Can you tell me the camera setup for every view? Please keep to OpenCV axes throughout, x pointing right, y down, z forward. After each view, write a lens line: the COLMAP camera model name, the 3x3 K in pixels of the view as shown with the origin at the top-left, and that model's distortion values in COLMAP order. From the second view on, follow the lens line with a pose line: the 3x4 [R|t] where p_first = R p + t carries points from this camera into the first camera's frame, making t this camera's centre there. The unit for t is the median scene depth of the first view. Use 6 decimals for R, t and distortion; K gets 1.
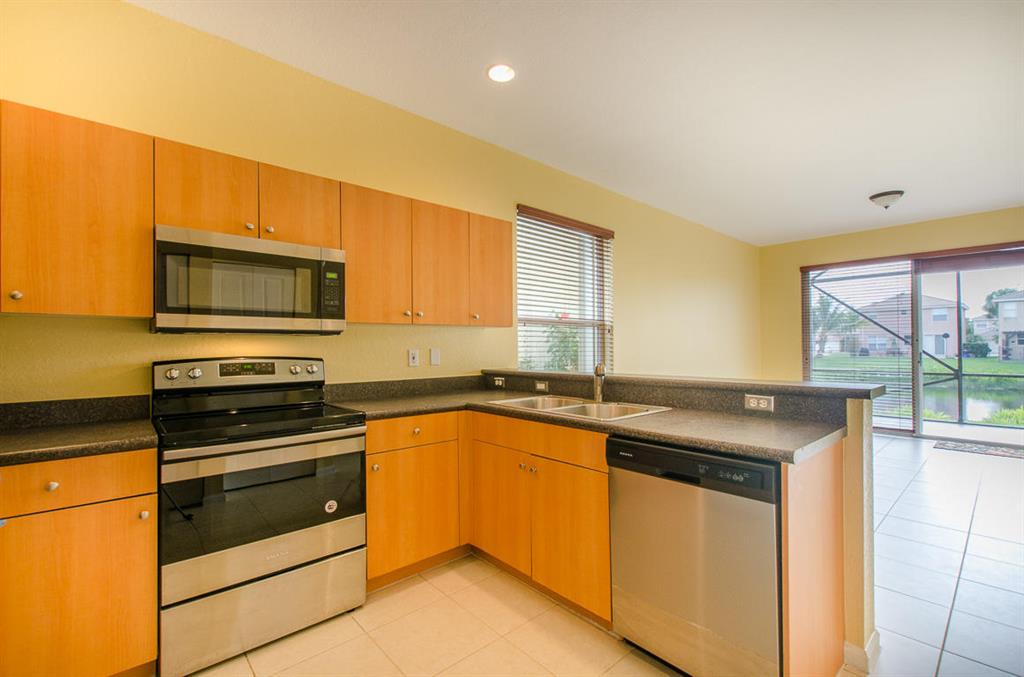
lens RADIAL K [[449.8, 0, 513.2], [0, 449.8, 341.9], [0, 0, 1]] dist [0.007746, 0.000650]
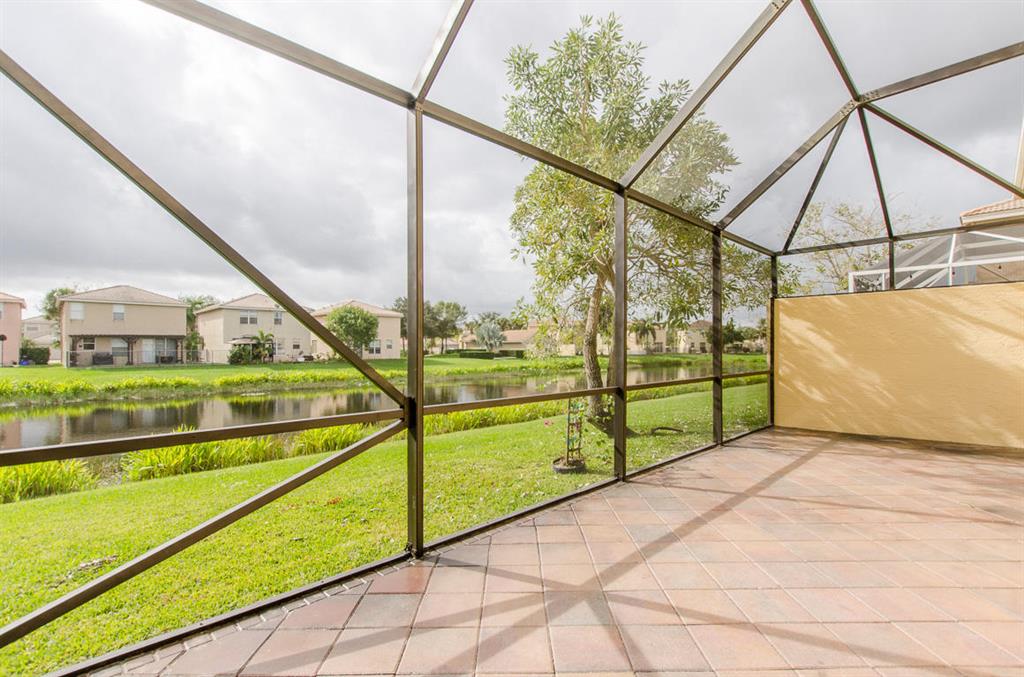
lens RADIAL K [[467.5, 0, 515.6], [0, 467.5, 342.9], [0, 0, 1]] dist [0.005466, 0.000628]
pose [[-0.045120, 0.017798, 0.998823, 1.078632], [-0.004897, 0.999825, -0.018037, 0.050455], [-0.998970, -0.005705, -0.045025, 1.511509]]
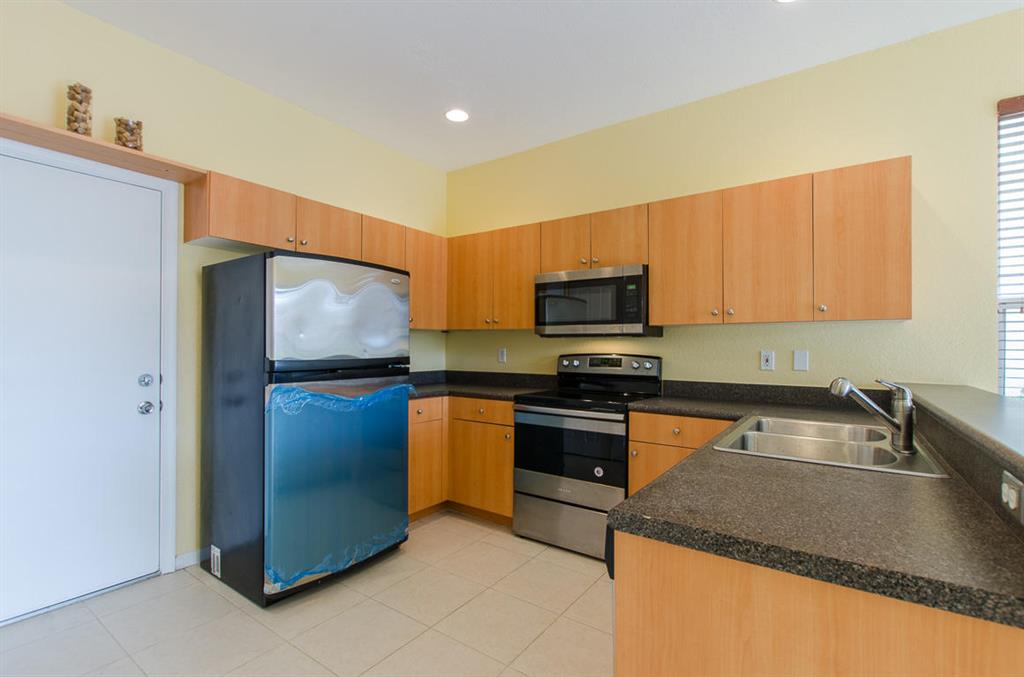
lens RADIAL K [[467.5, 0, 510.3], [0, 467.5, 343.3], [0, 0, 1]] dist [0.005466, 0.000628]
pose [[0.212850, 0.001912, -0.977083, 0.359490], [0.004553, 0.999985, 0.002949, -0.001859], [0.977074, -0.005076, 0.212838, 0.203890]]
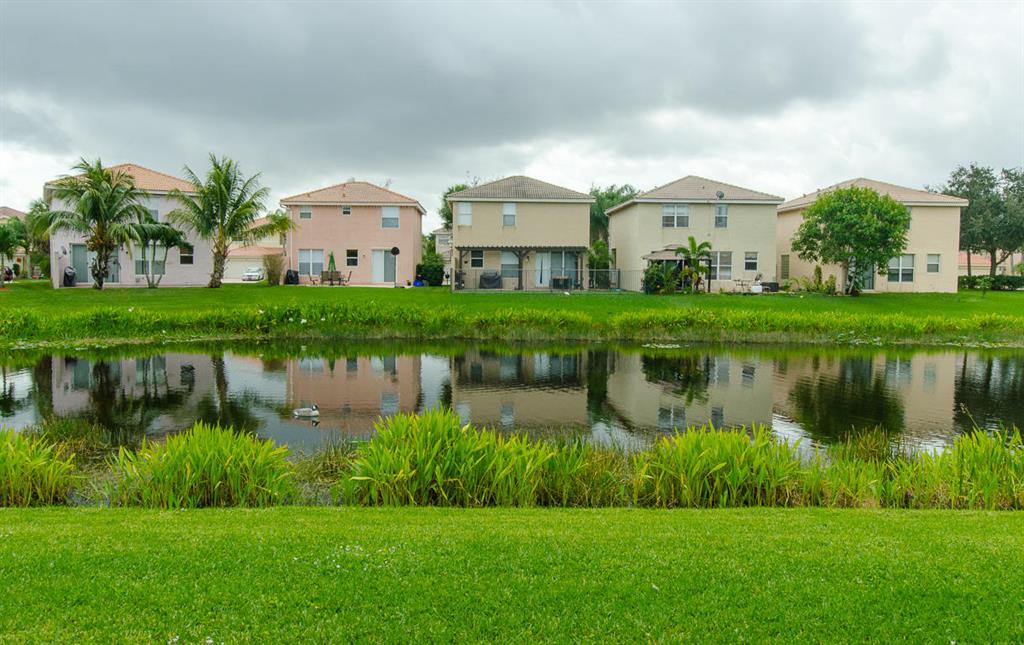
lens RADIAL K [[812.5, 0, 482.8], [0, 812.5, 339.3], [0, 0, 1]] dist [-0.013456, -0.003808]
pose [[0.668316, -0.051978, 0.742060, 1.944467], [-0.018562, 0.996080, 0.086488, 0.073326], [-0.743646, -0.071575, 0.664731, 1.568814]]
